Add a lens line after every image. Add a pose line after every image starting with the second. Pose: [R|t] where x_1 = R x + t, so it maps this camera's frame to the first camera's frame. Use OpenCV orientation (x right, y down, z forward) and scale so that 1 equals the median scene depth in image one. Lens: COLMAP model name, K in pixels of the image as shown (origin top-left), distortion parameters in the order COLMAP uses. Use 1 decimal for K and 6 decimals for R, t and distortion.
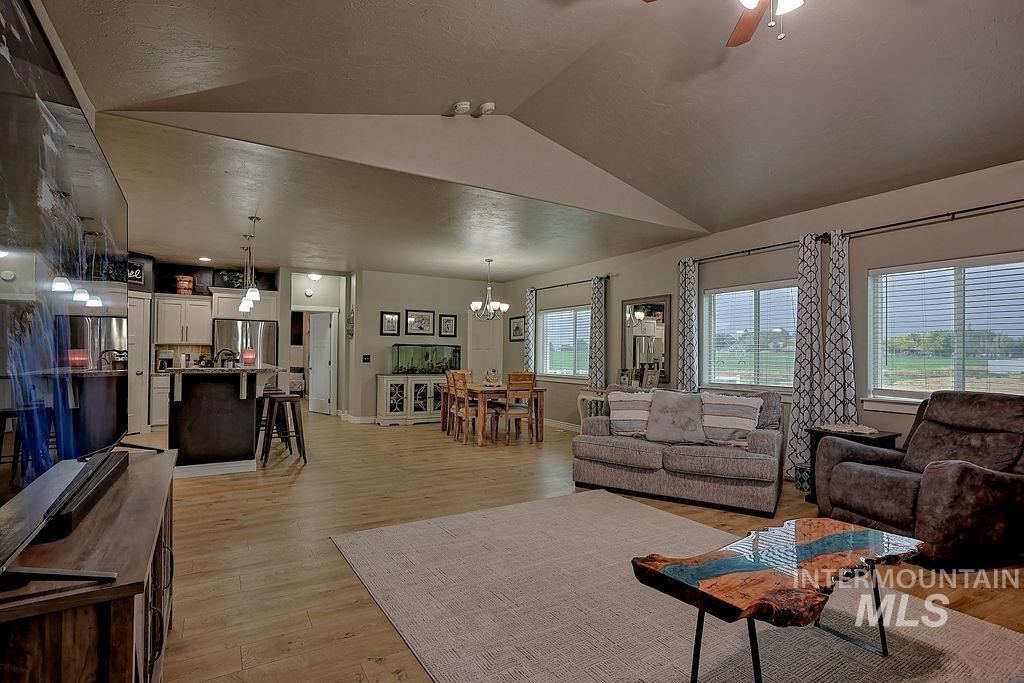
lens RADIAL K [[501.8, 0, 511.4], [0, 501.8, 345.6], [0, 0, 1]] dist [-0.000656, 0.001361]
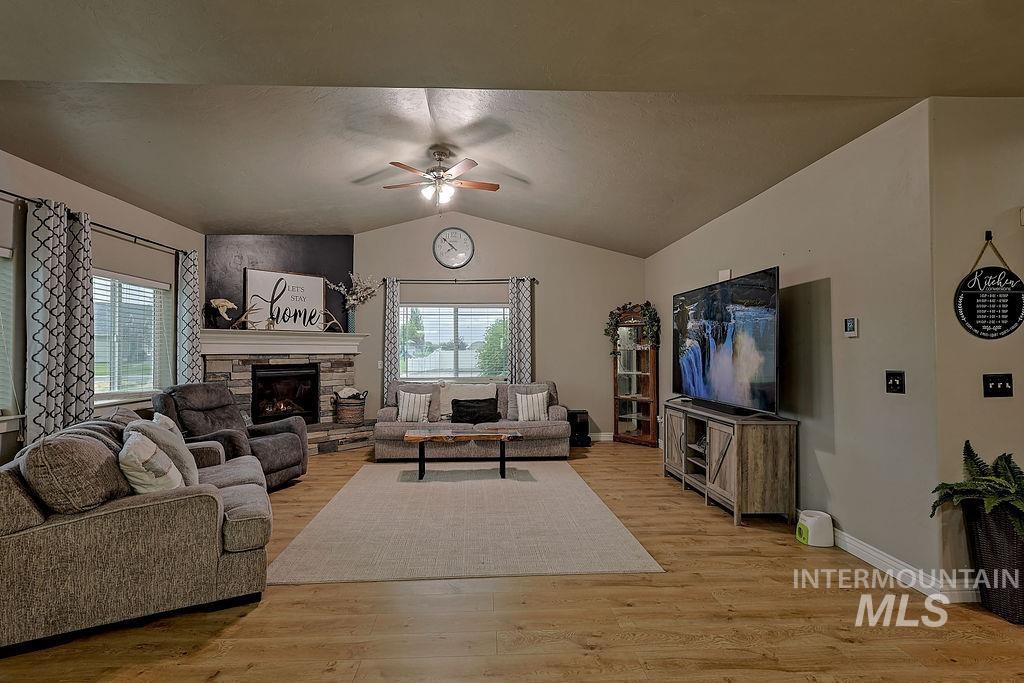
lens RADIAL K [[501.8, 0, 511.4], [0, 501.8, 345.6], [0, 0, 1]] dist [-0.000656, 0.001361]
pose [[-0.886245, -0.001178, 0.463215, -0.468293], [-0.011648, 0.999737, -0.019743, 0.004571], [-0.463070, -0.022893, -0.886026, 1.694382]]
